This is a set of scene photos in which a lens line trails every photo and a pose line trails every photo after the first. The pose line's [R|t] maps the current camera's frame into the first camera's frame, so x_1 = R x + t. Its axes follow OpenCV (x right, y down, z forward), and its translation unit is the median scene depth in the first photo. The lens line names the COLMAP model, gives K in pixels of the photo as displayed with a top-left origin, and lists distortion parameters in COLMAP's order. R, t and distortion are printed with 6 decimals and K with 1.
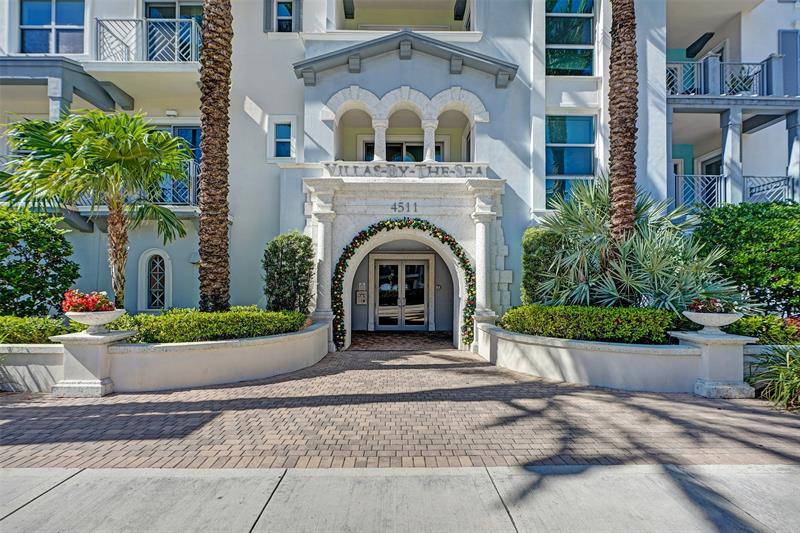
lens RADIAL K [[376.4, 0, 400.0], [0, 376.4, 266.5], [0, 0, 1]] dist [0.021755, 0.000063]
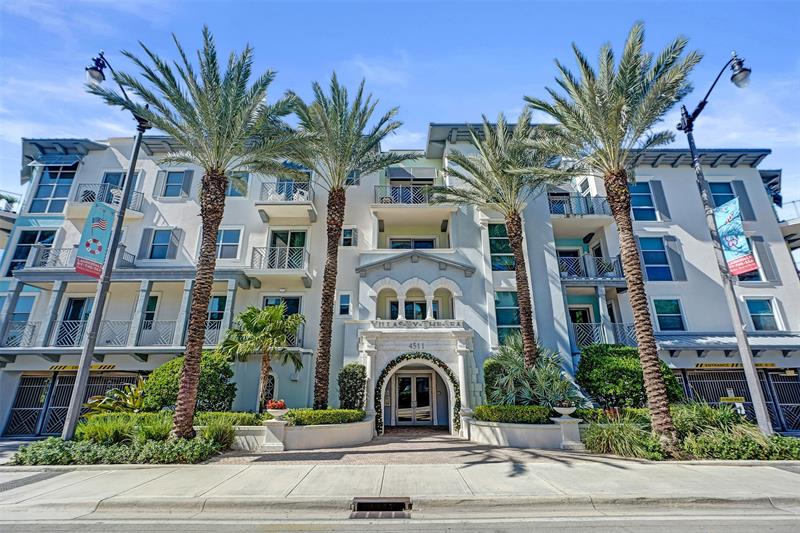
lens RADIAL K [[357.8, 0, 400.0], [0, 357.8, 266.5], [0, 0, 1]] dist [-0.004711, -0.000165]
pose [[0.999894, -0.012440, -0.007516, -0.047401], [0.009938, 0.962533, -0.270982, -0.062797], [0.010605, 0.270879, 0.962555, -0.686307]]
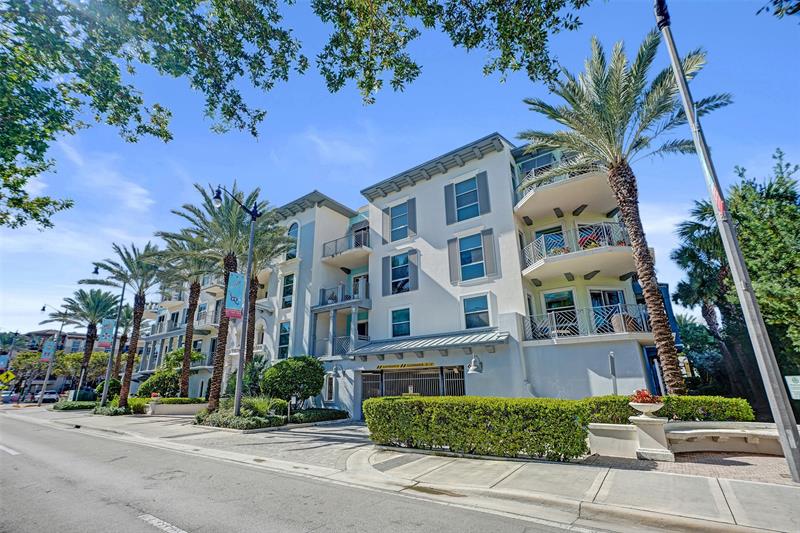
lens RADIAL K [[357.8, 0, 400.0], [0, 357.8, 266.5], [0, 0, 1]] dist [-0.004711, -0.000165]
pose [[0.788940, -0.212108, -0.576701, 2.710656], [0.055693, 0.959354, -0.276656, -0.035750], [0.611942, 0.186147, 0.768685, -0.544872]]
